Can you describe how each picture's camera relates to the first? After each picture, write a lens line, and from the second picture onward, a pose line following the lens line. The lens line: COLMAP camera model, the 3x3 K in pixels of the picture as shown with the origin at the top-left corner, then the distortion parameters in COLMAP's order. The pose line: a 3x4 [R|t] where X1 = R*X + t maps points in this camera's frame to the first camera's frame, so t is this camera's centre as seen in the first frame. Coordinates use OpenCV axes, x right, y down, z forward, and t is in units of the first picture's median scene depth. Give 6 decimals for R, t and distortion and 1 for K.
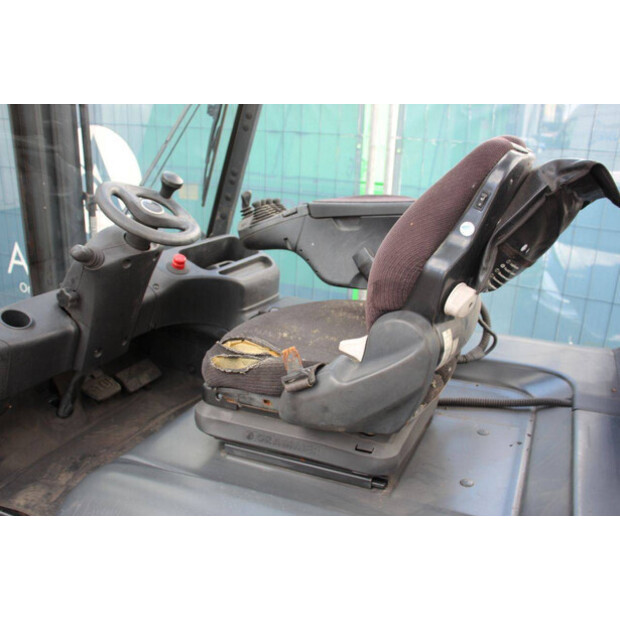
lens RADIAL K [[574.9, 0, 310.0], [0, 574.9, 310.0], [0, 0, 1]] dist [-0.091501, 0.011375]
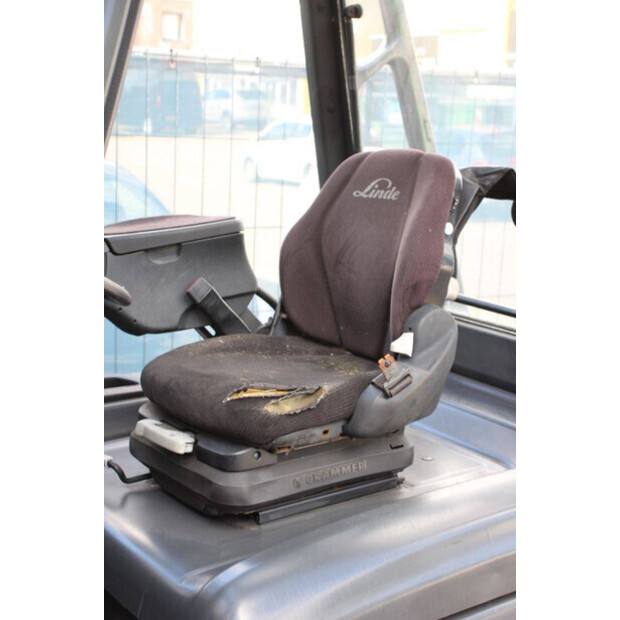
lens RADIAL K [[1076.9, 0, 308.8], [0, 1076.9, 273.4], [0, 0, 1]] dist [0.024632, 0.020873]
pose [[0.531502, -0.154650, 0.832820, -1.124346], [0.251583, 0.967647, 0.019128, -0.101465], [-0.808833, 0.199357, 0.553214, -0.025274]]
